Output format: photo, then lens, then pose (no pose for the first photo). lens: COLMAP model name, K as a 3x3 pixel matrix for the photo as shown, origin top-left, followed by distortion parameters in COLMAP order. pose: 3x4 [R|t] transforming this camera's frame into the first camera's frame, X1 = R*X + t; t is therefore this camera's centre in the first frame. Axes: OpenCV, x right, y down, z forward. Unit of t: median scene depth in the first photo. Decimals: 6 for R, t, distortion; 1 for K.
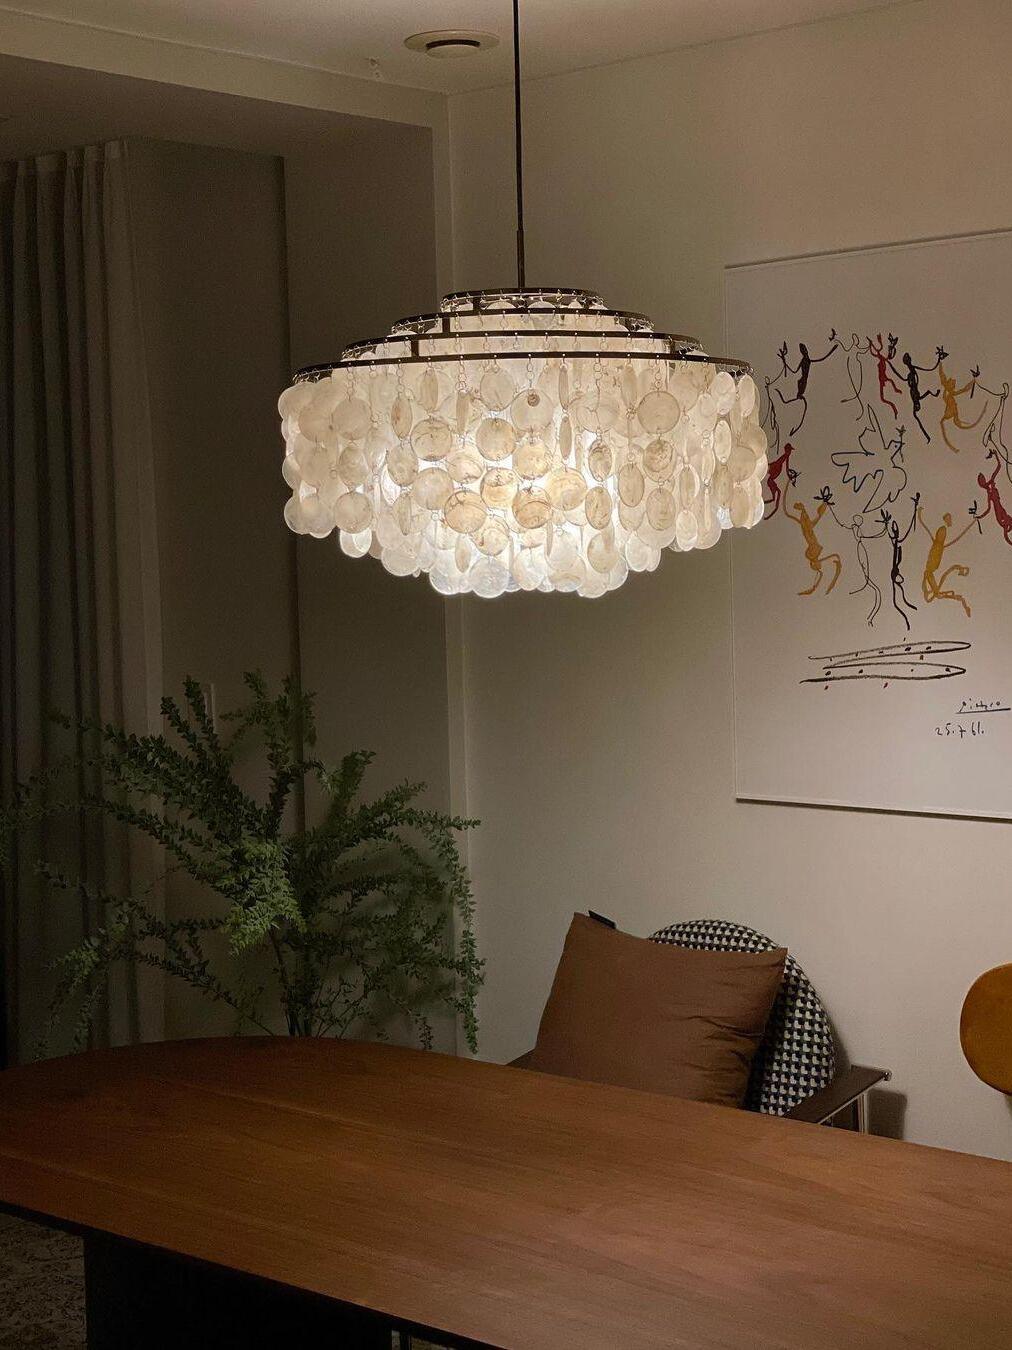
lens RADIAL K [[2360.1, 0, 506.0], [0, 2360.1, 675.0], [0, 0, 1]] dist [0.321373, -0.106856]
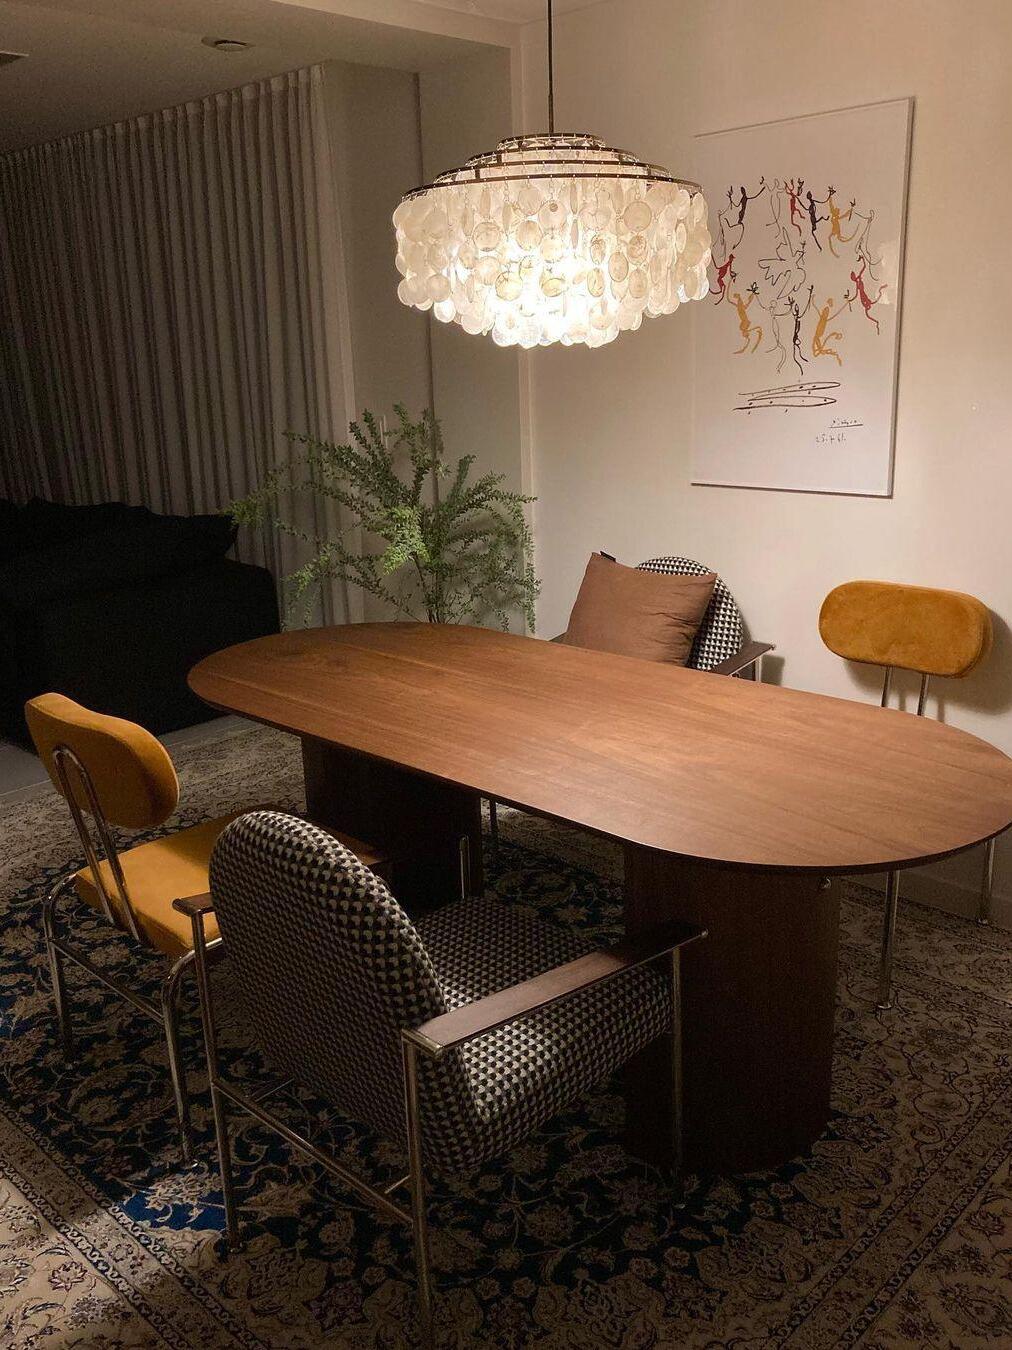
lens RADIAL K [[1237.8, 0, 506.0], [0, 1237.8, 675.0], [0, 0, 1]] dist [0.073567, -0.011286]
pose [[0.997420, 0.012736, -0.070644, 0.032349], [0.000936, 0.981741, 0.190218, 0.019505], [0.071776, -0.189794, 0.979197, 0.125311]]
